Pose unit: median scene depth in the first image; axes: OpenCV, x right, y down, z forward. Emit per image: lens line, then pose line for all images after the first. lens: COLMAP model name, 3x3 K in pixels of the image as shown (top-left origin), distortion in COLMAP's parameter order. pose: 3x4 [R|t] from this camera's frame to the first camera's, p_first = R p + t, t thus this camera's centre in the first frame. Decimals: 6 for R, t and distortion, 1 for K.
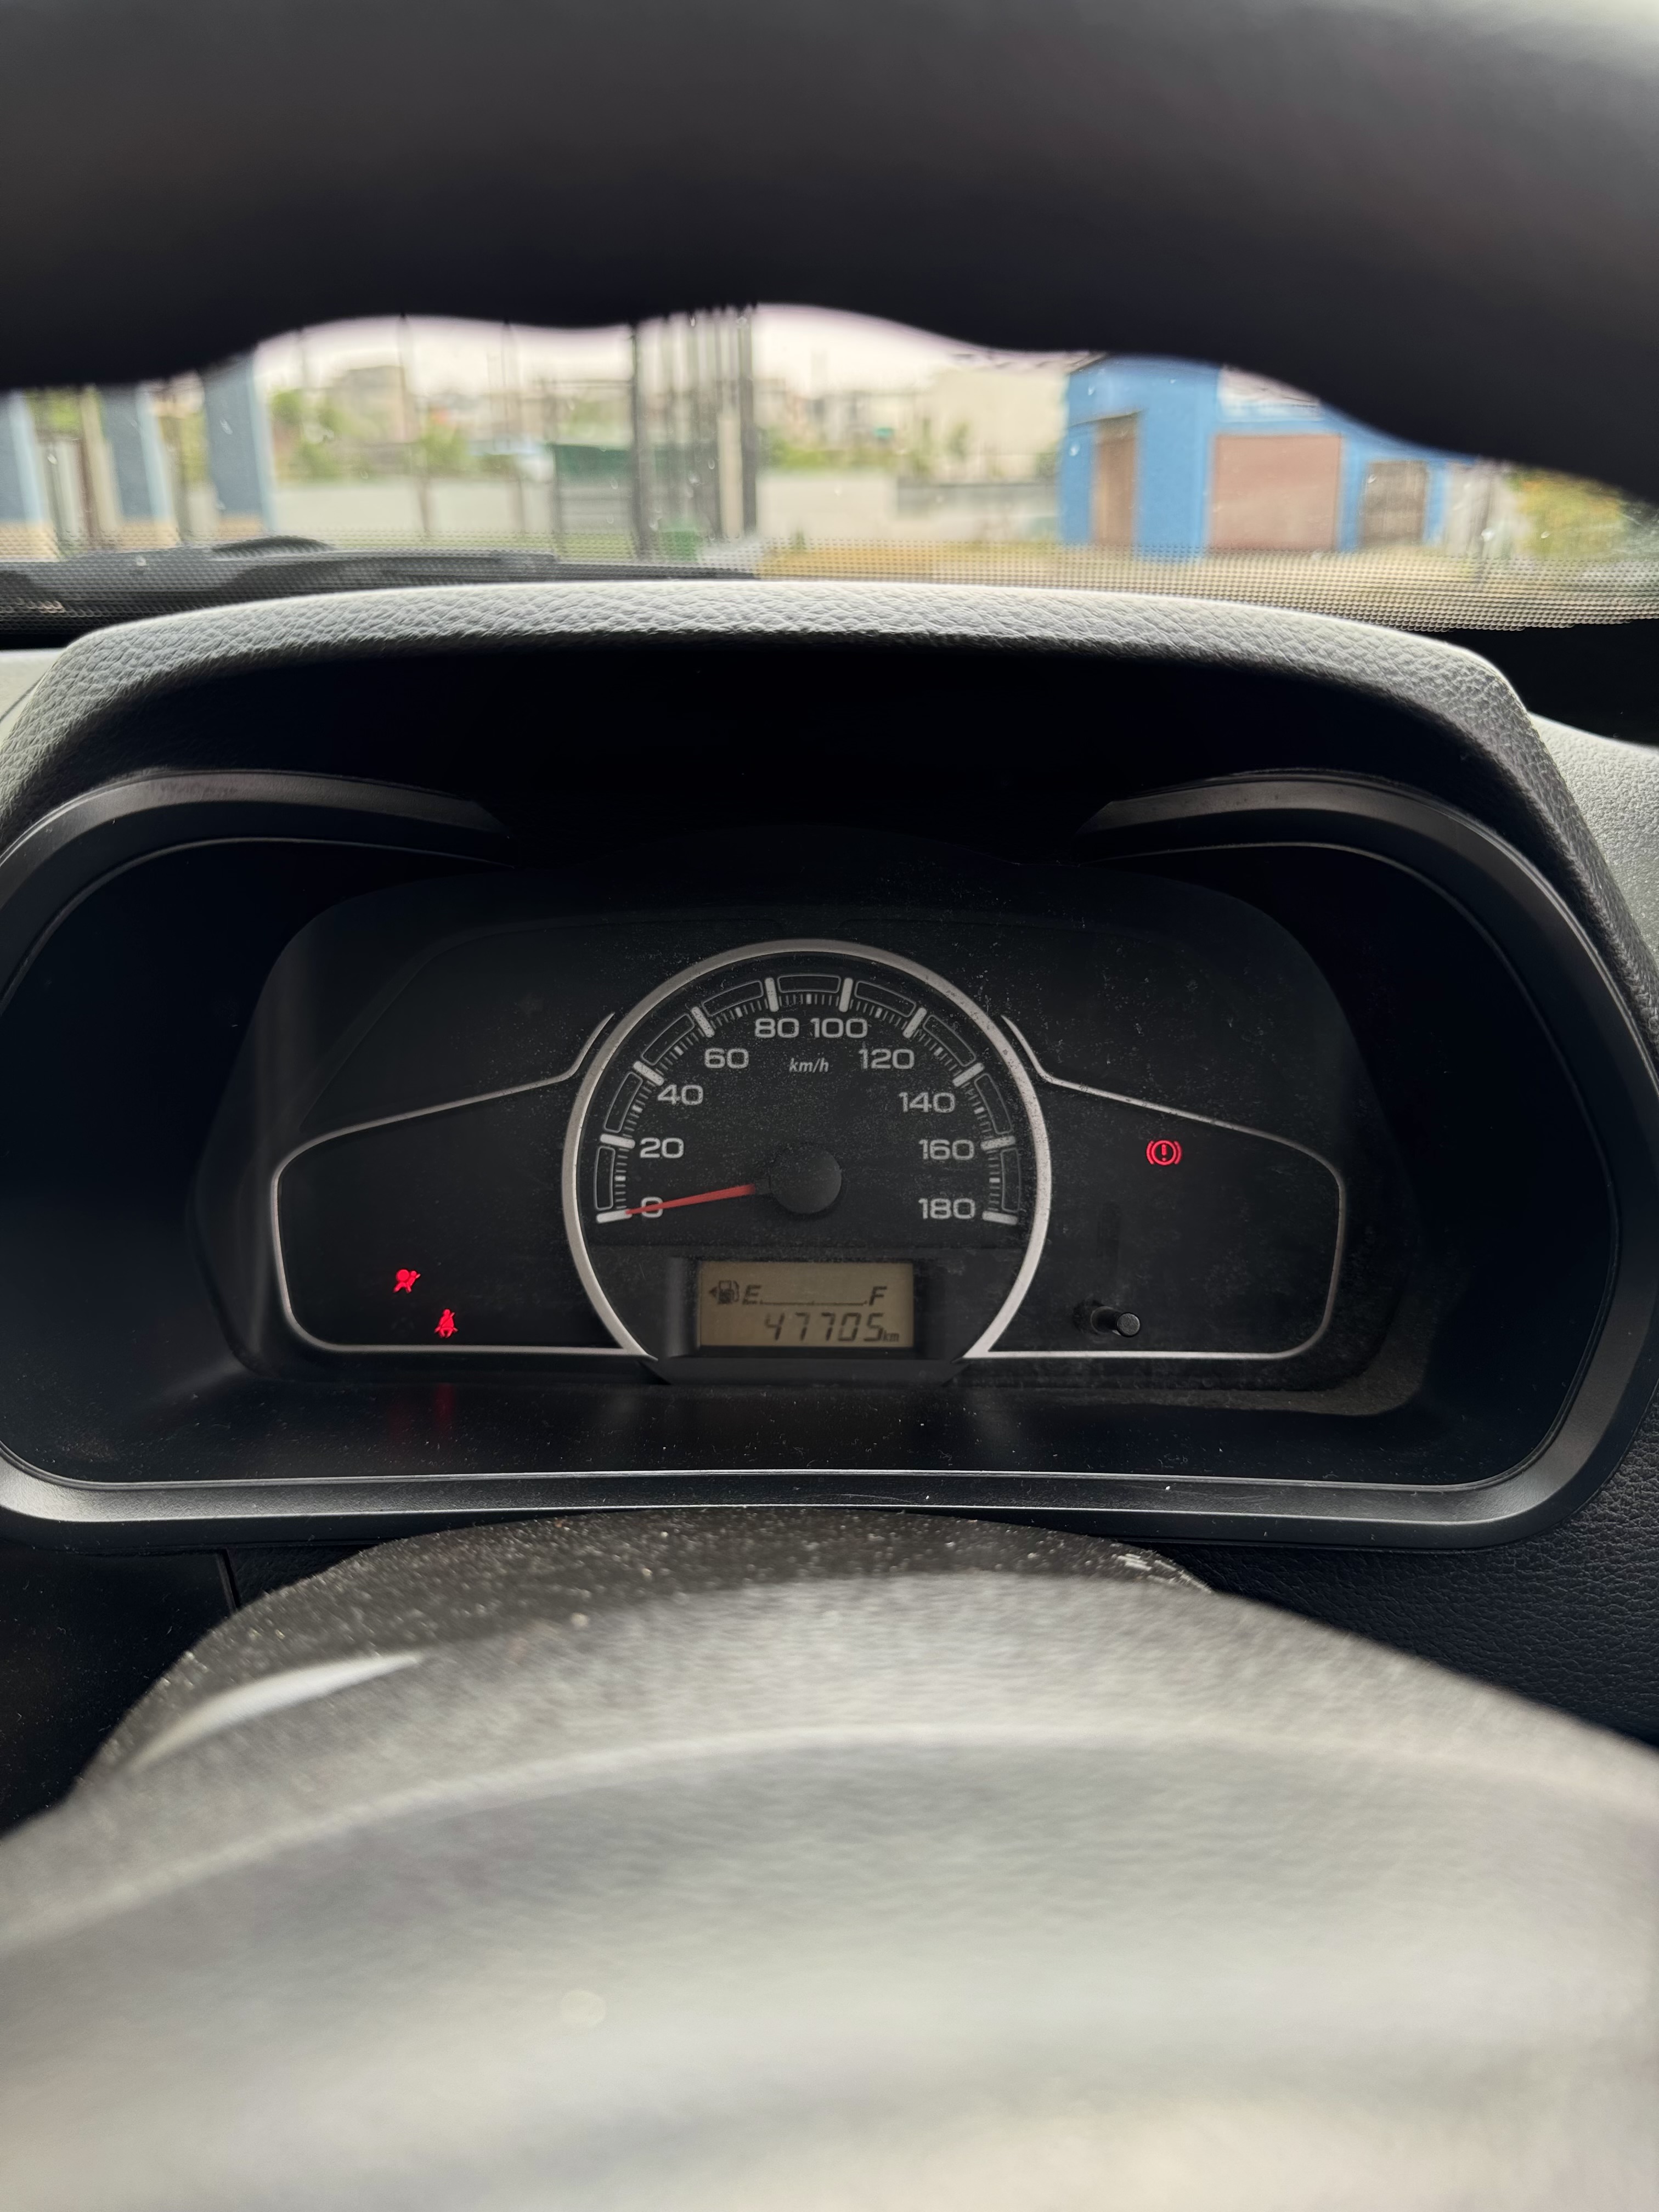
lens RADIAL K [[1604.2, 0, 866.3], [0, 1604.2, 1113.7], [0, 0, 1]] dist [0.001242, 0.000522]
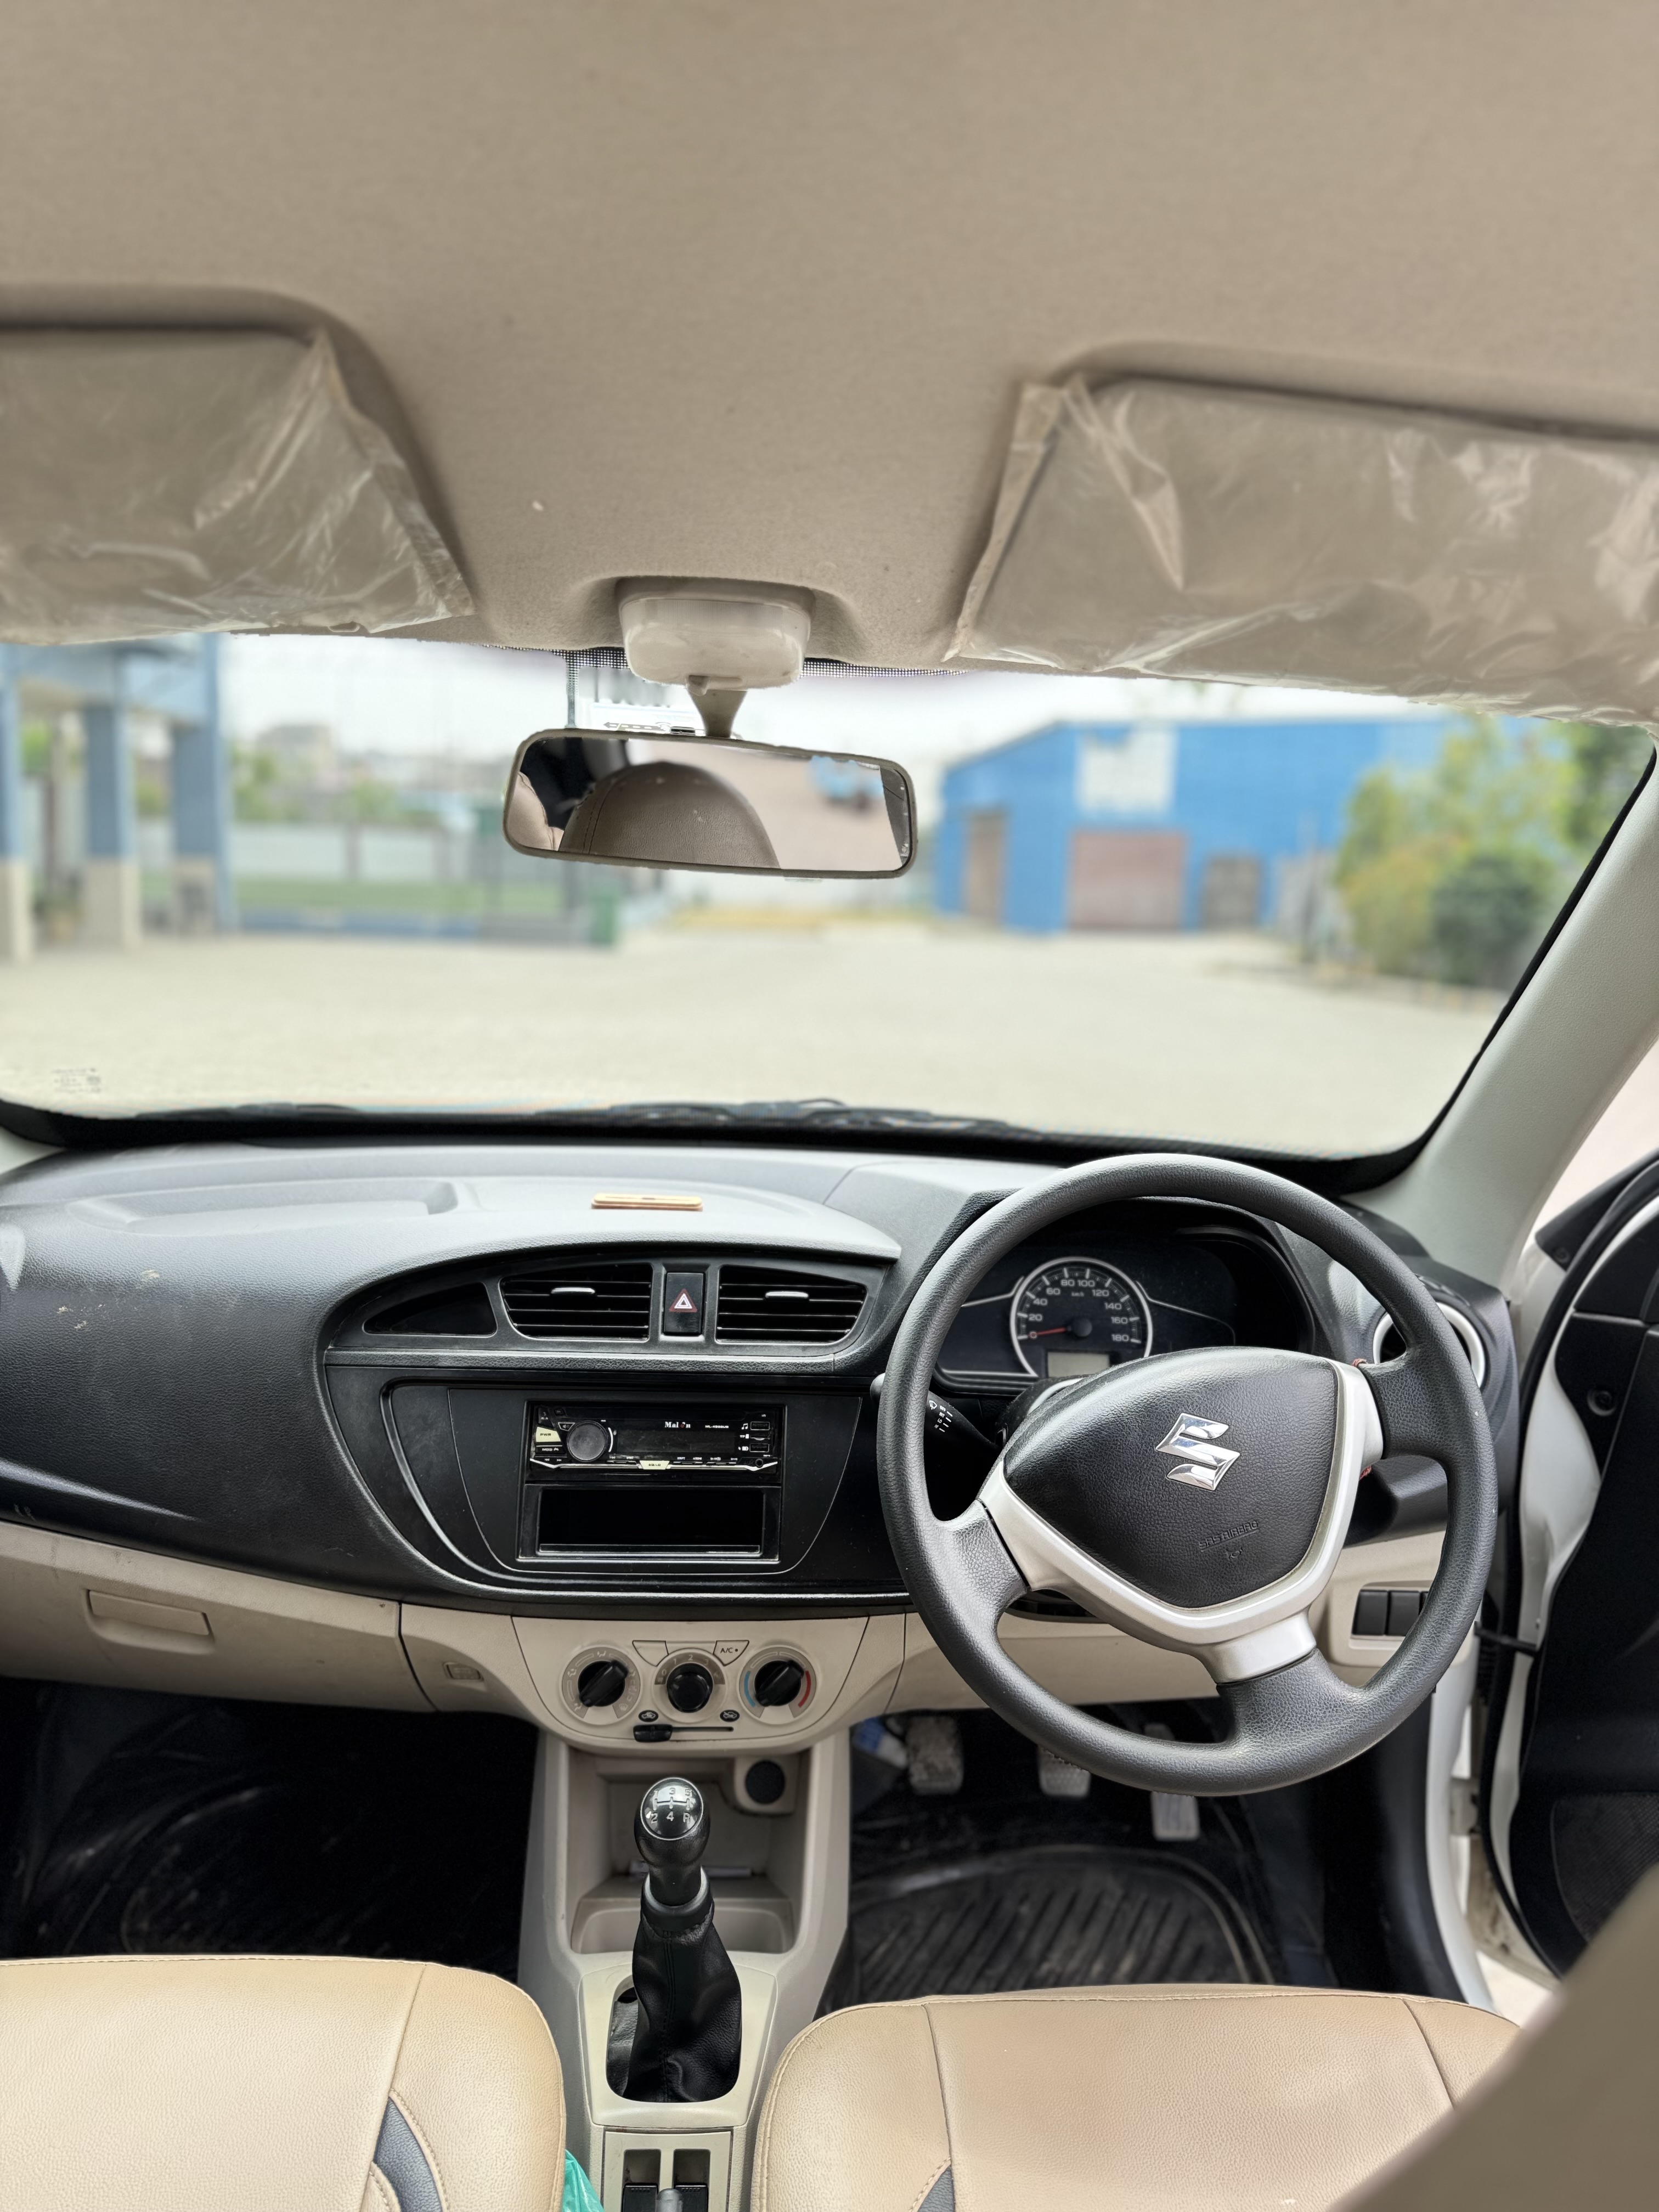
lens RADIAL K [[1579.2, 0, 825.3], [0, 1579.2, 1129.9], [0, 0, 1]] dist [0.067761, -0.094440]
pose [[0.997804, 0.031601, 0.058212, -0.768167], [-0.019993, 0.981551, -0.190151, 0.273051], [-0.063147, 0.188569, 0.980028, -2.278073]]
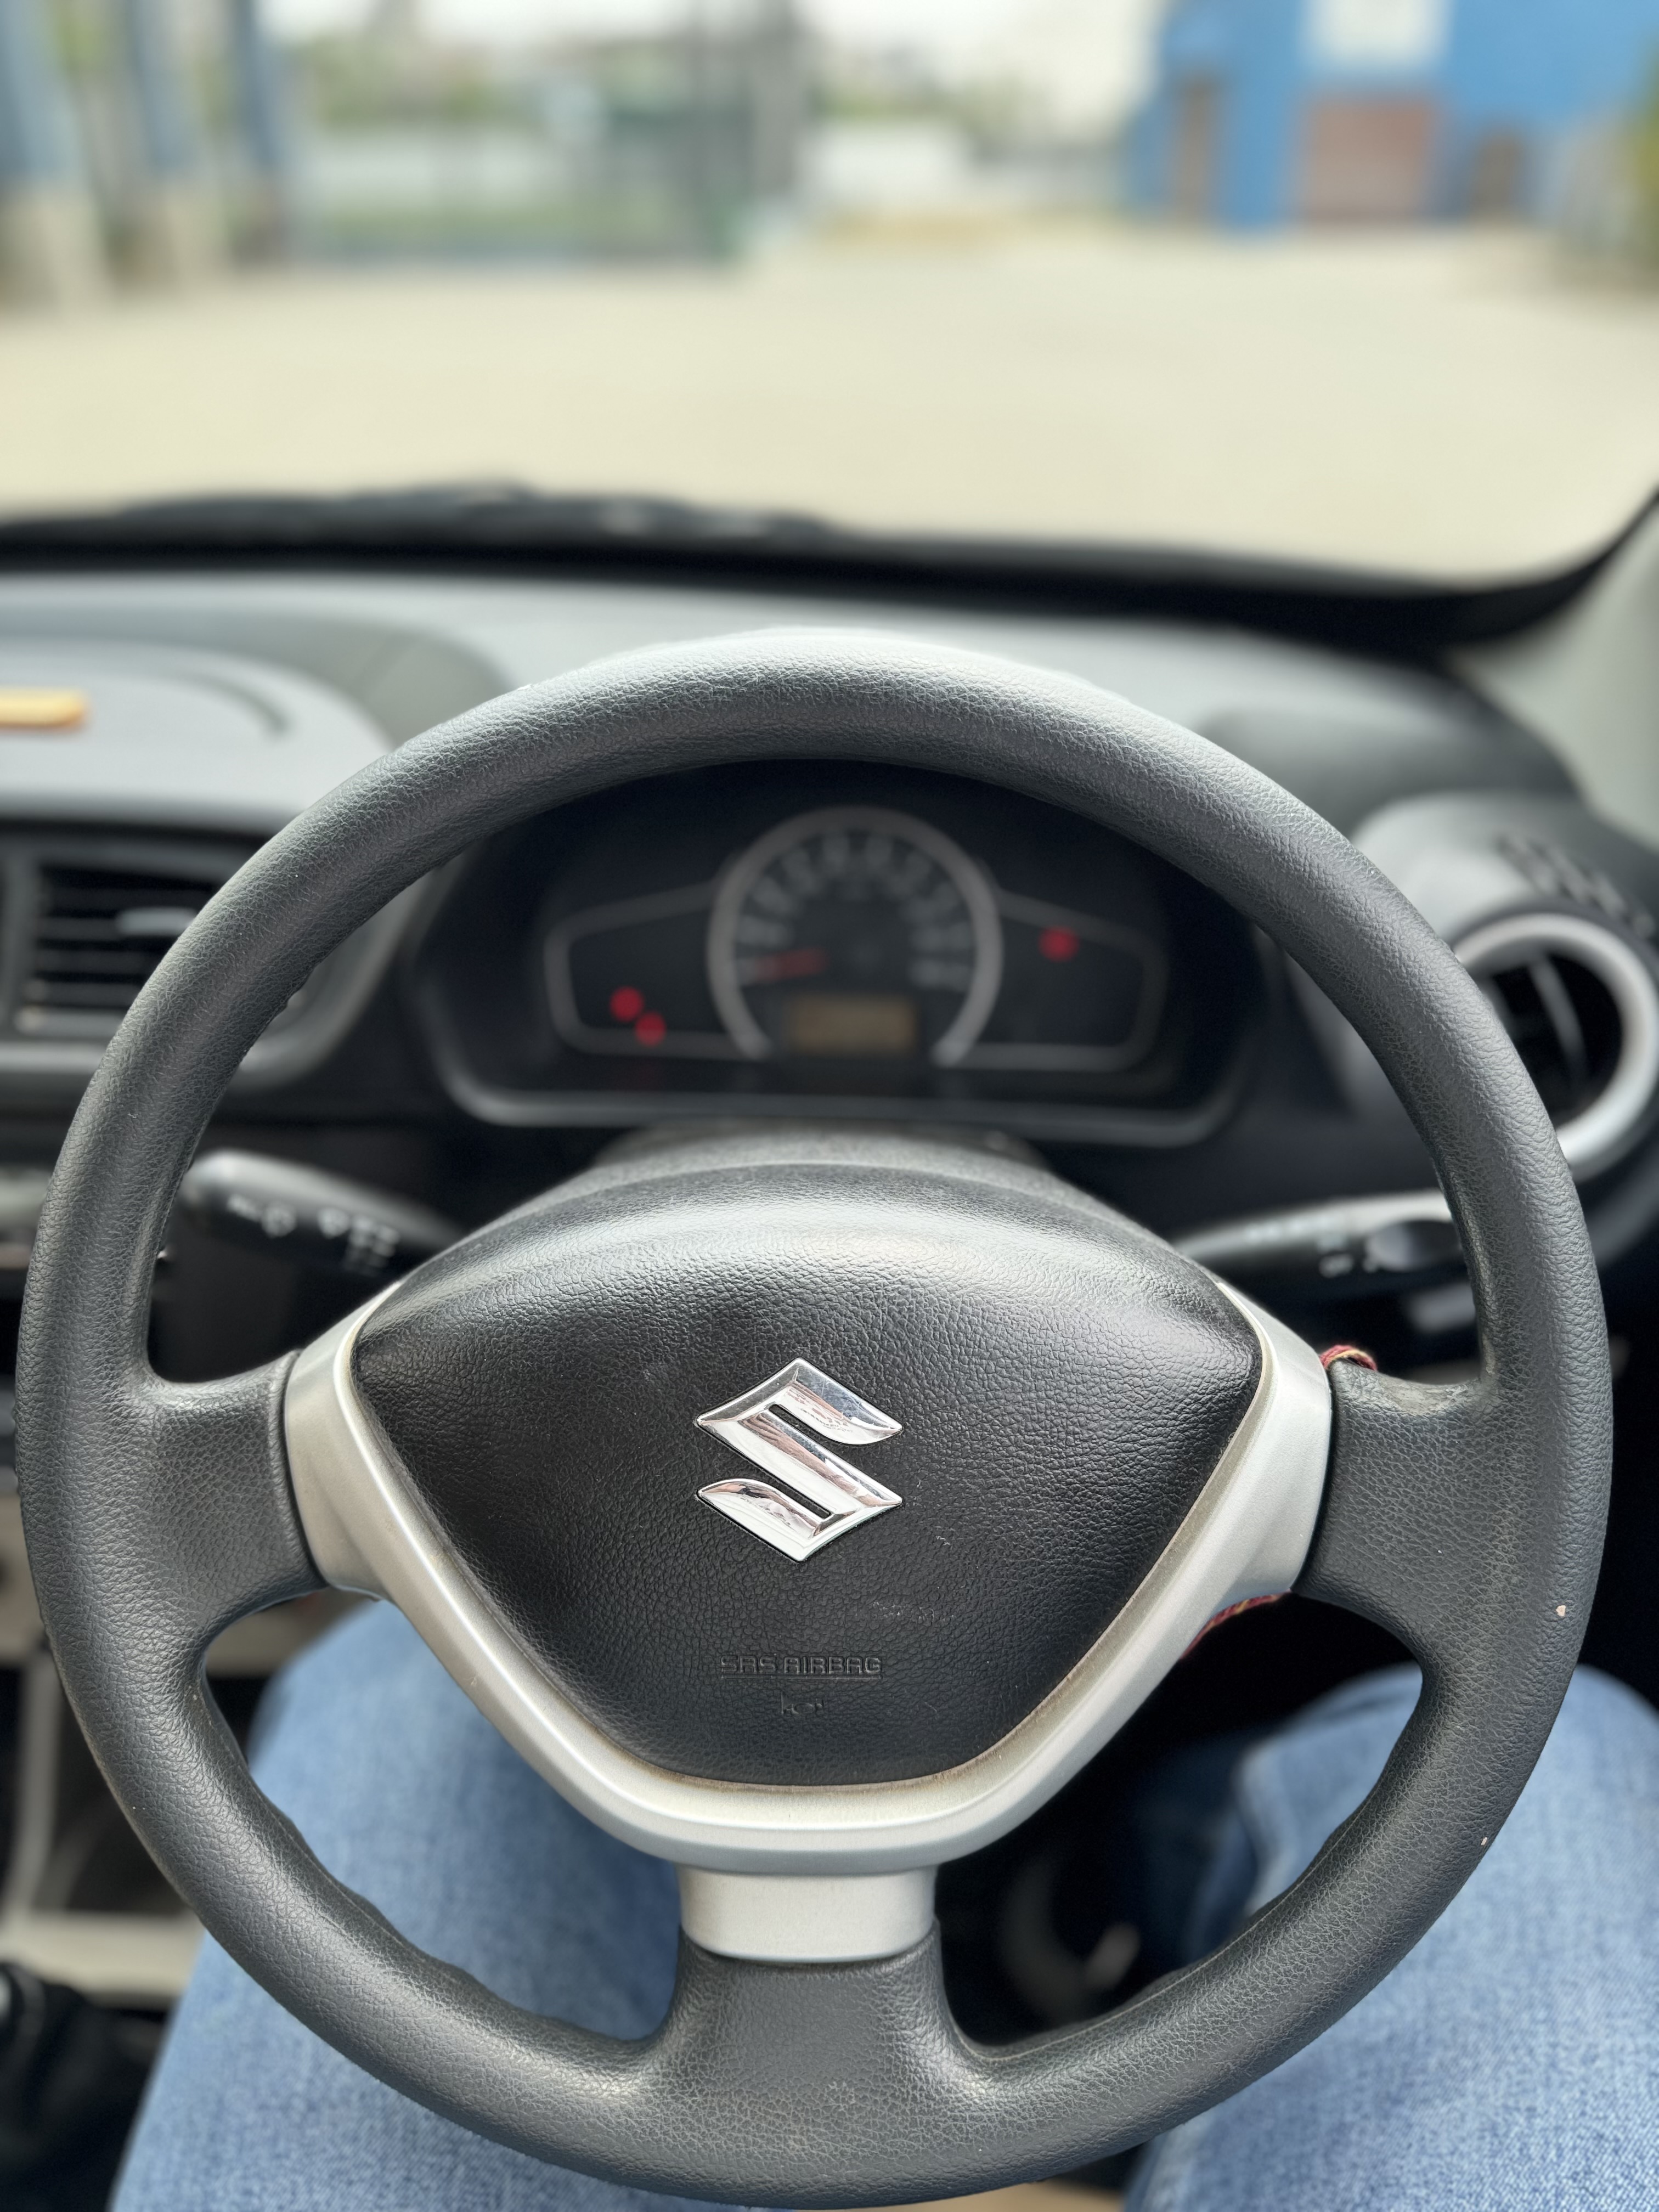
lens RADIAL K [[1579.2, 0, 825.3], [0, 1579.2, 1129.9], [0, 0, 1]] dist [0.067761, -0.094440]
pose [[0.998602, 0.033627, -0.040794, 0.009937], [-0.025494, 0.982285, 0.185652, -0.089531], [0.046315, -0.184353, 0.981768, -0.736375]]
